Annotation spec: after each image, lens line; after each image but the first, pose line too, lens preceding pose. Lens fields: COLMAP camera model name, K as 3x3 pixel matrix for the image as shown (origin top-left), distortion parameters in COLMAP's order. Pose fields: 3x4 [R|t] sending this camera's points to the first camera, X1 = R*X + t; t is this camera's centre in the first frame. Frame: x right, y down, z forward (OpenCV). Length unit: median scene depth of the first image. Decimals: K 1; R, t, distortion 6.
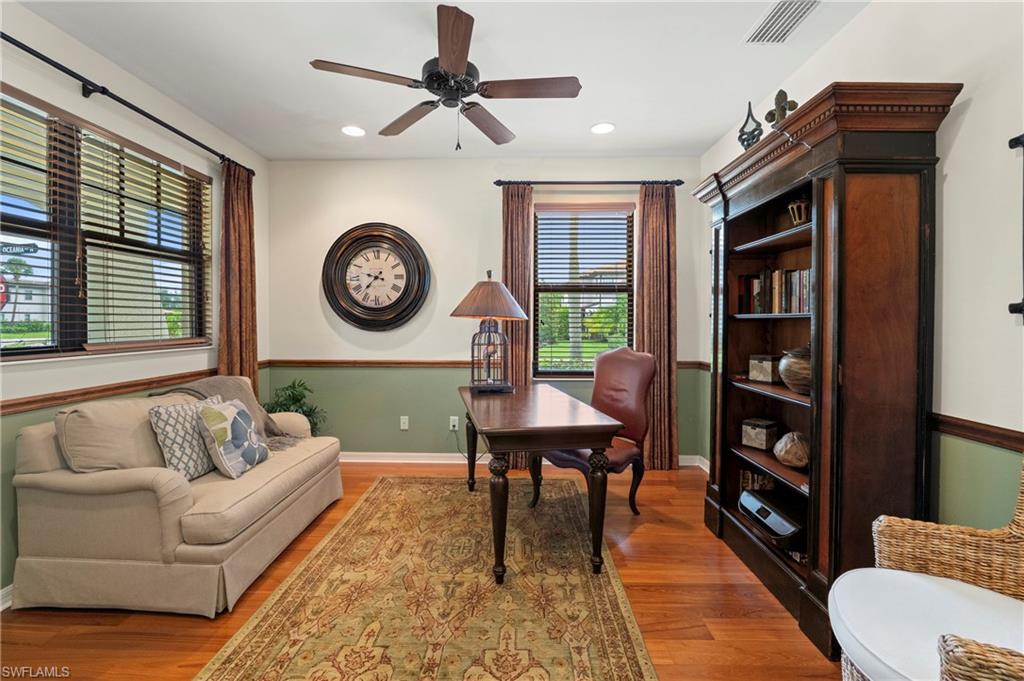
lens RADIAL K [[426.7, 0, 518.6], [0, 426.7, 330.2], [0, 0, 1]] dist [-0.013122, 0.001026]
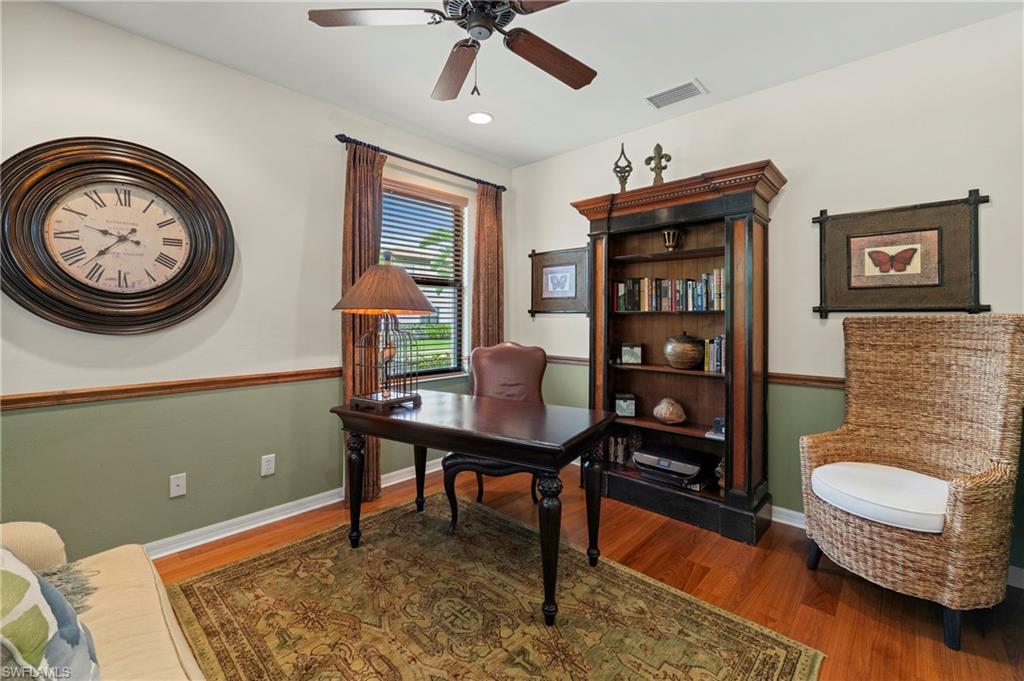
lens RADIAL K [[426.7, 0, 477.3], [0, 426.7, 317.3], [0, 0, 1]] dist [-0.013122, 0.001026]
pose [[0.685017, -0.002069, 0.728524, -0.556146], [0.014821, 0.999829, -0.011096, -0.009260], [-0.728376, 0.018398, 0.684930, 0.373577]]
